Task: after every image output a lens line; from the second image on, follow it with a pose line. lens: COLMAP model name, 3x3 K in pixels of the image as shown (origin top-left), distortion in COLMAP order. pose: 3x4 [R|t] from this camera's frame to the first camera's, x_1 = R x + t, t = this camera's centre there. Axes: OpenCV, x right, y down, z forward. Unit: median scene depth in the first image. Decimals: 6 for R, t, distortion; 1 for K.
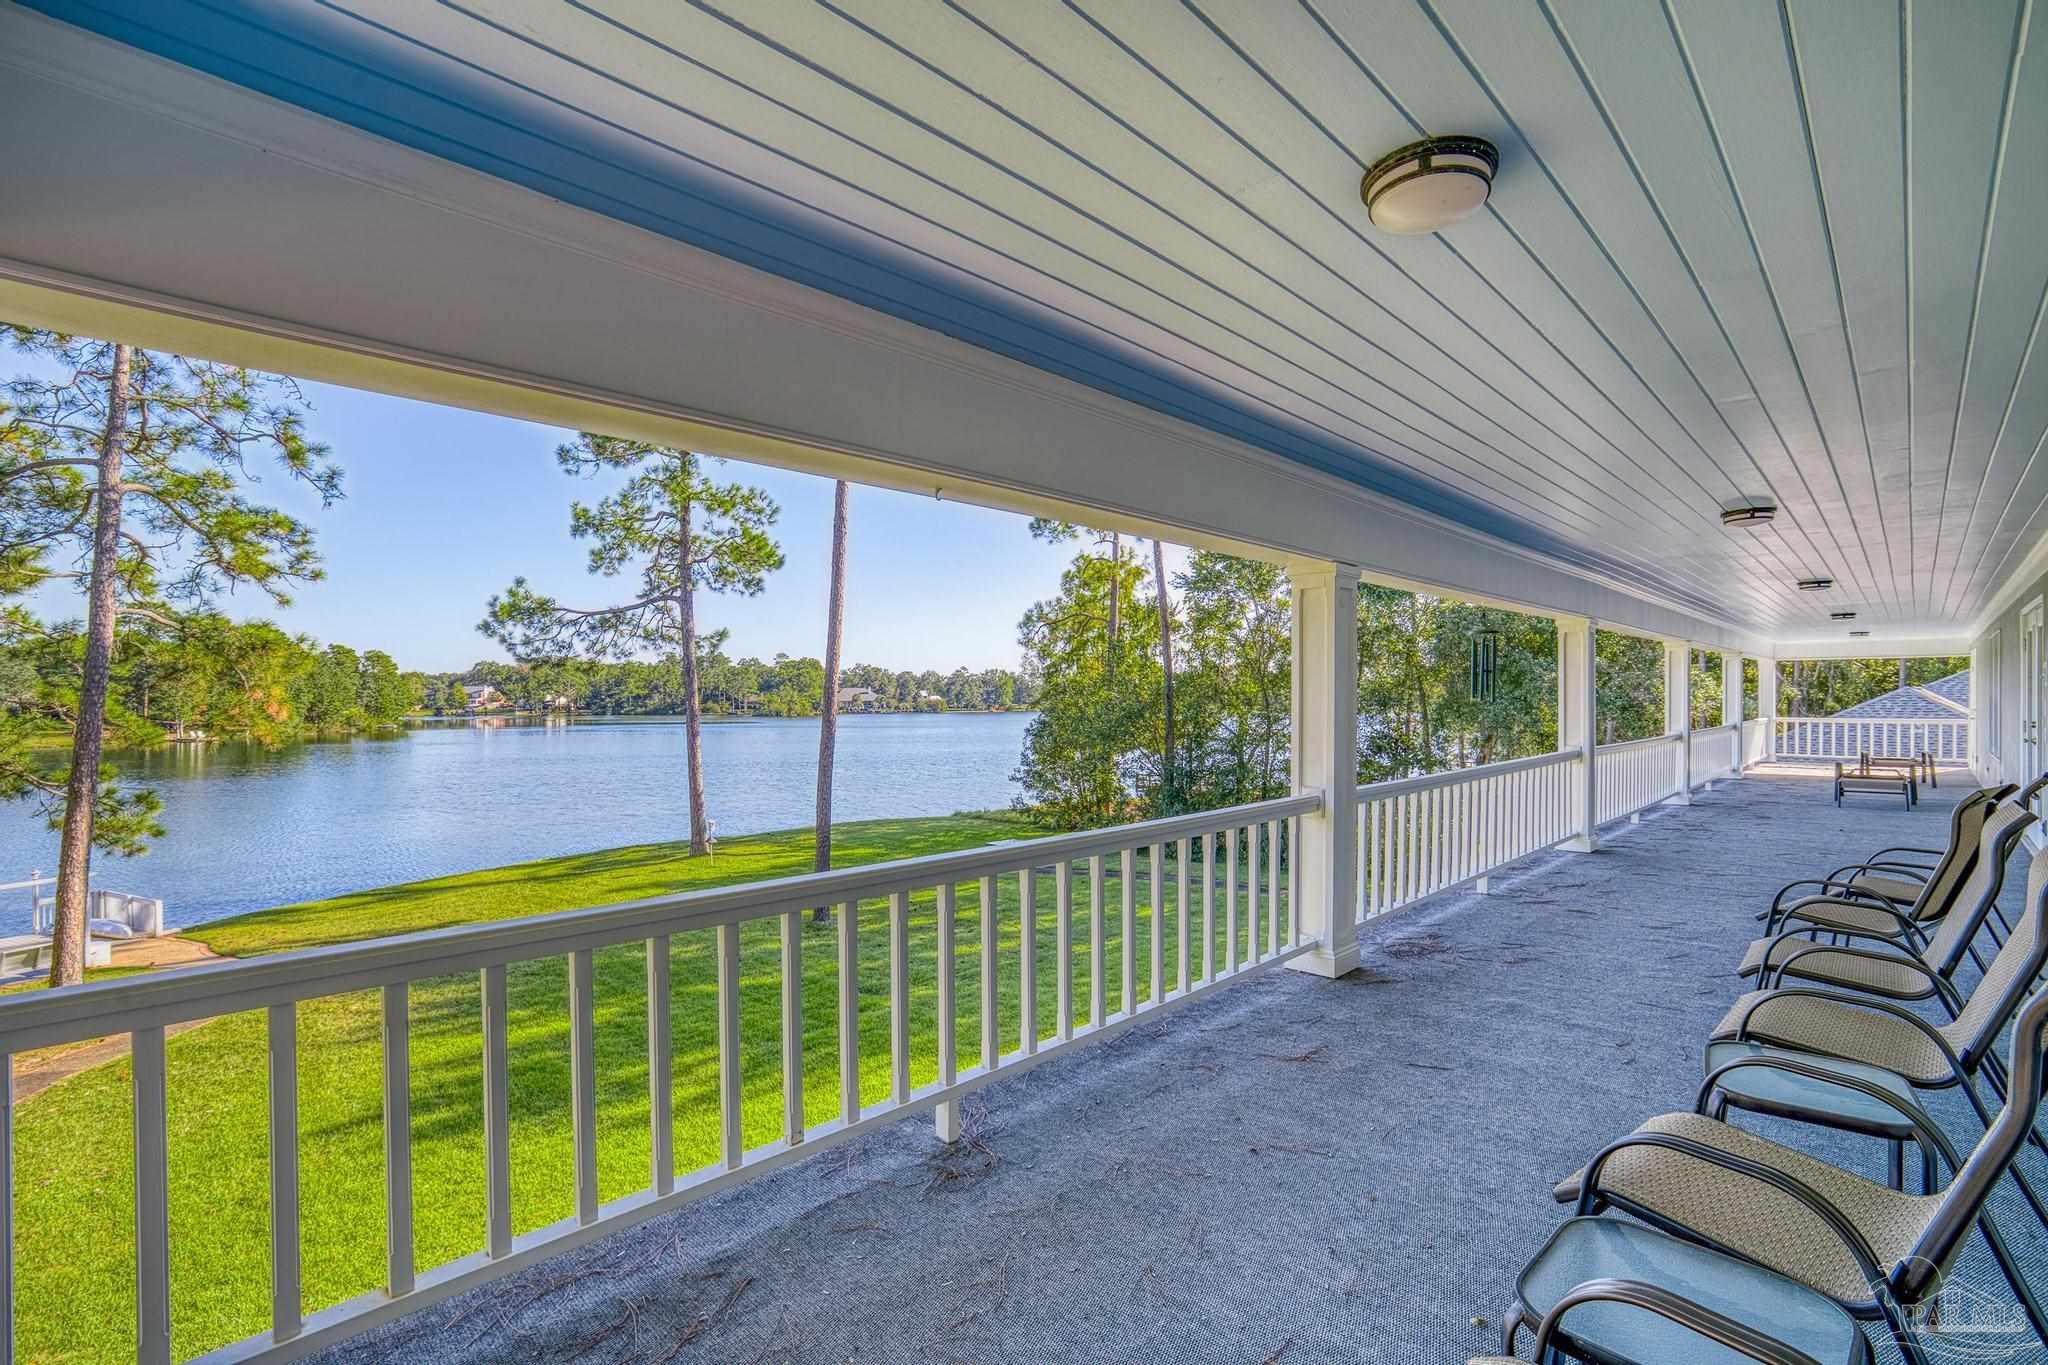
lens RADIAL K [[886.8, 0, 1019.4], [0, 886.8, 692.6], [0, 0, 1]] dist [-0.042652, 0.017497]
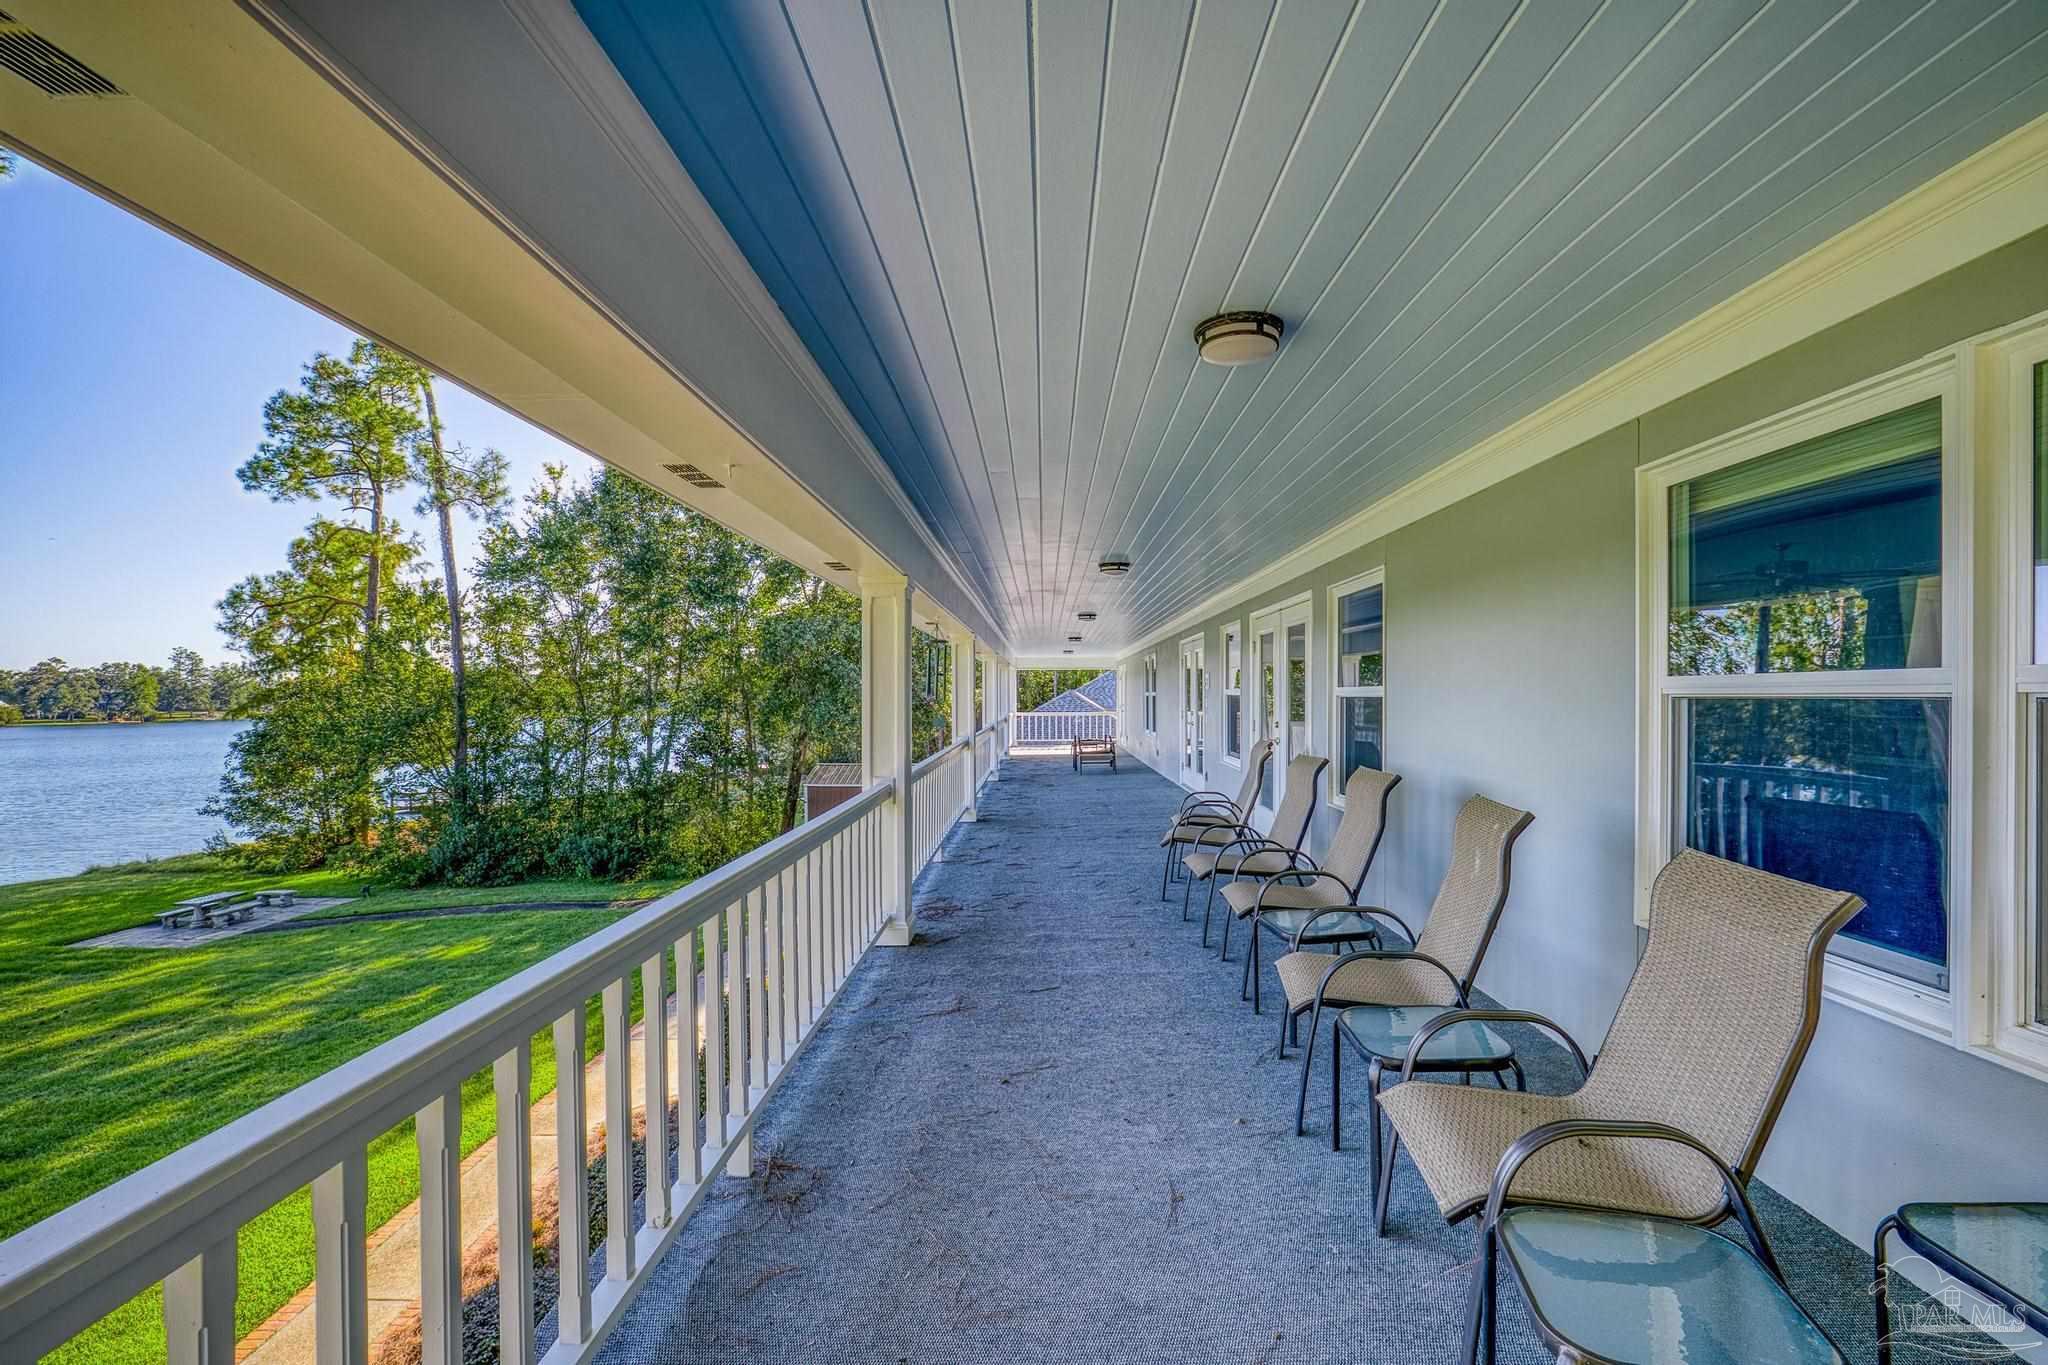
lens RADIAL K [[886.8, 0, 1022.5], [0, 886.8, 694.9], [0, 0, 1]] dist [-0.042652, 0.017497]
pose [[0.709384, -0.001411, 0.704821, -0.032897], [0.001455, 0.999999, 0.000537, 0.000301], [-0.704821, 0.000645, 0.709385, 0.008975]]
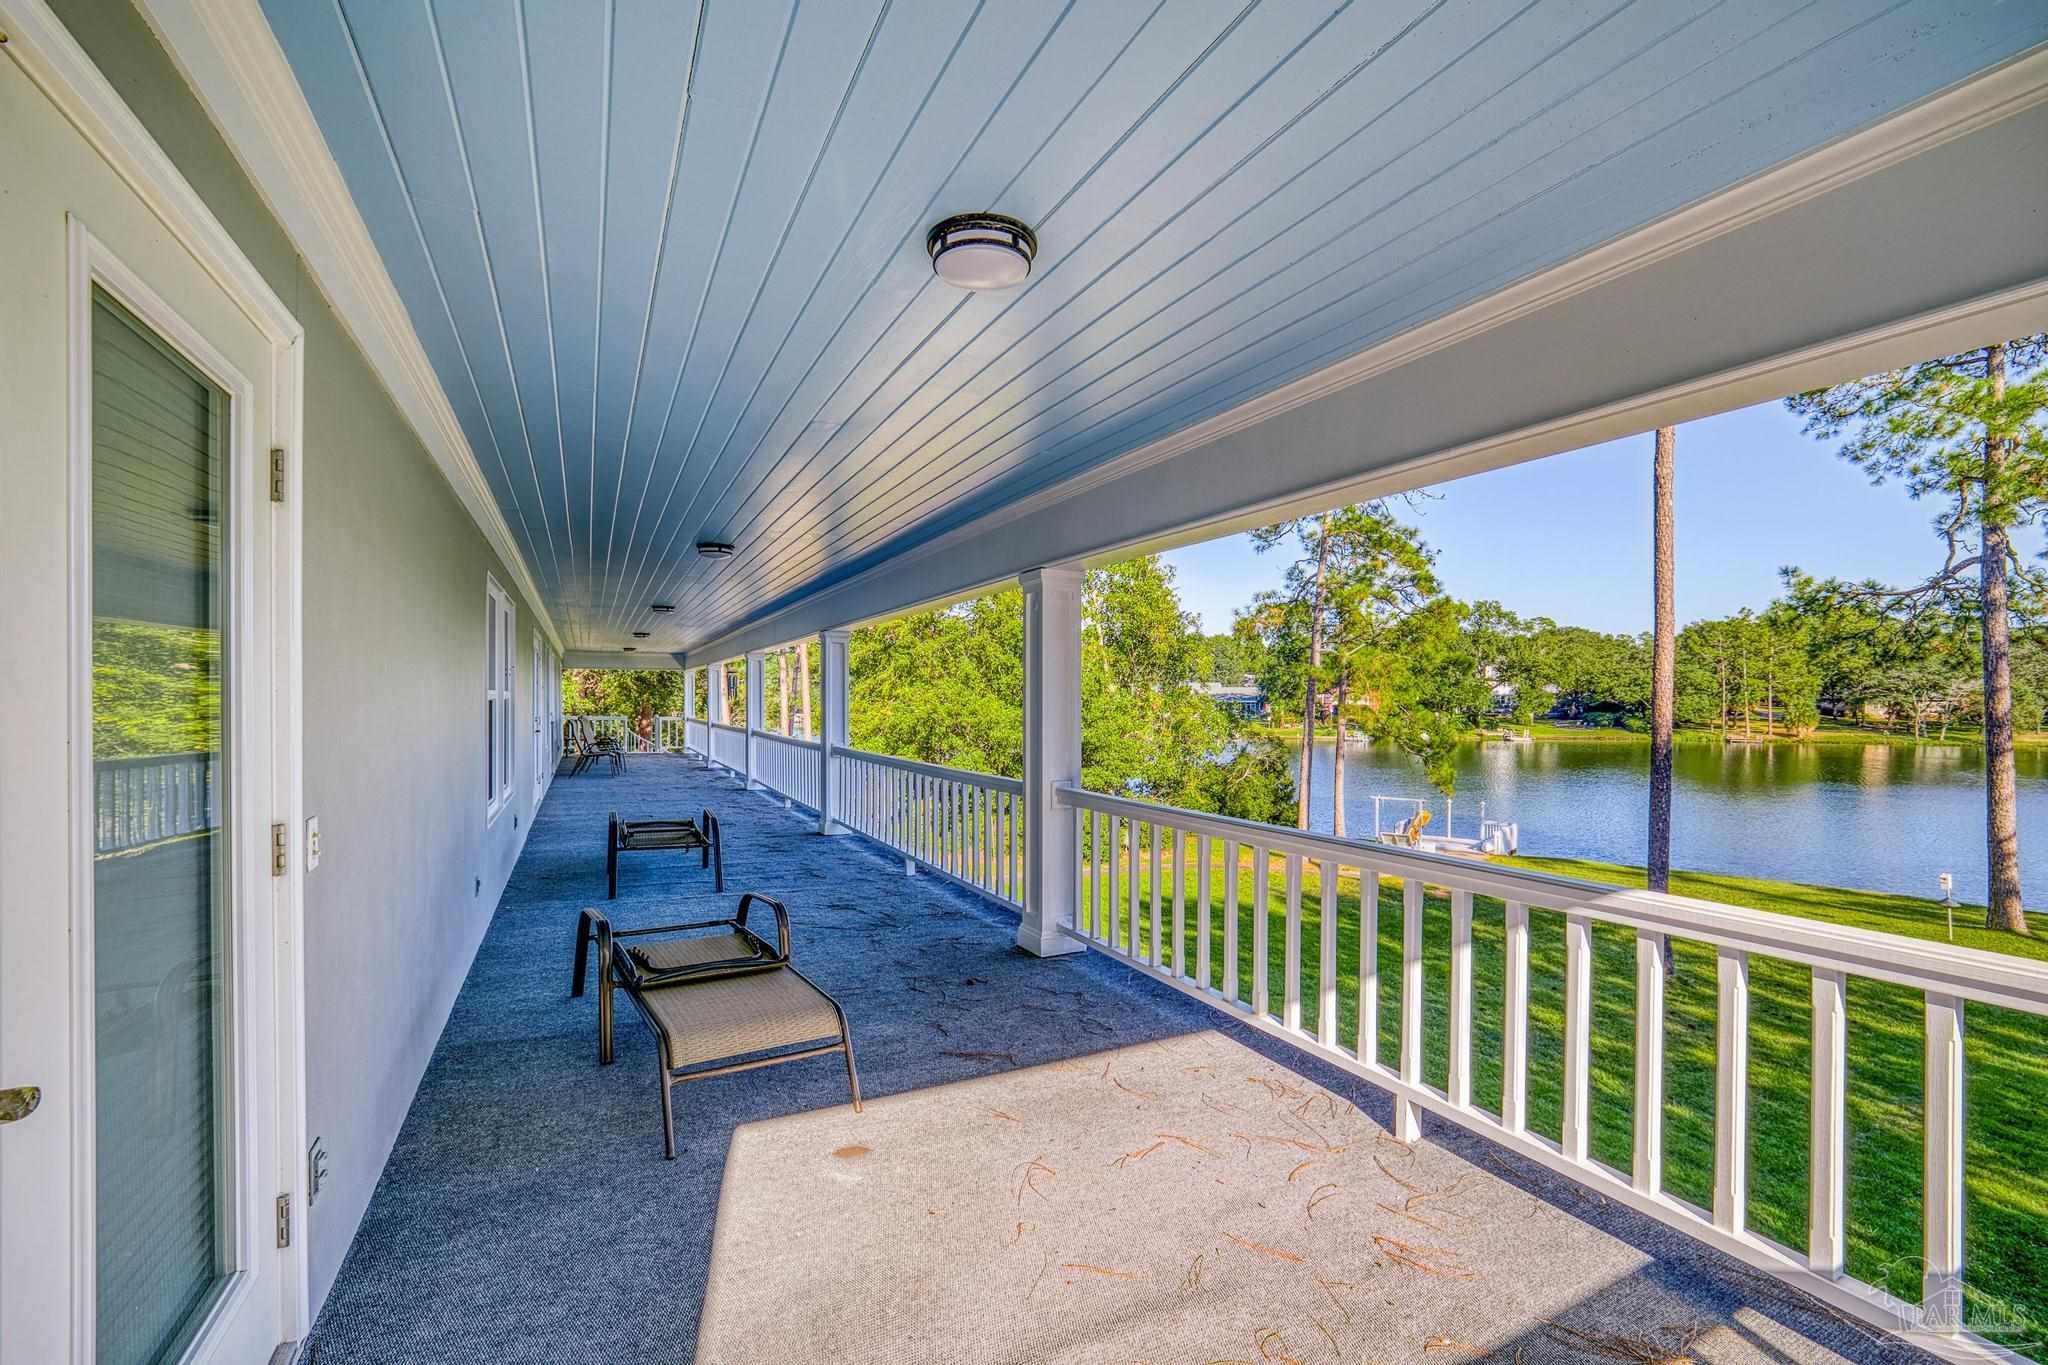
lens RADIAL K [[886.8, 0, 1026.6], [0, 886.8, 697.5], [0, 0, 1]] dist [-0.042652, 0.017497]
pose [[-0.282580, 0.007440, -0.959215, 0.346547], [-0.000434, 0.999969, 0.007884, -0.000657], [0.959244, 0.002644, -0.282568, 0.327750]]
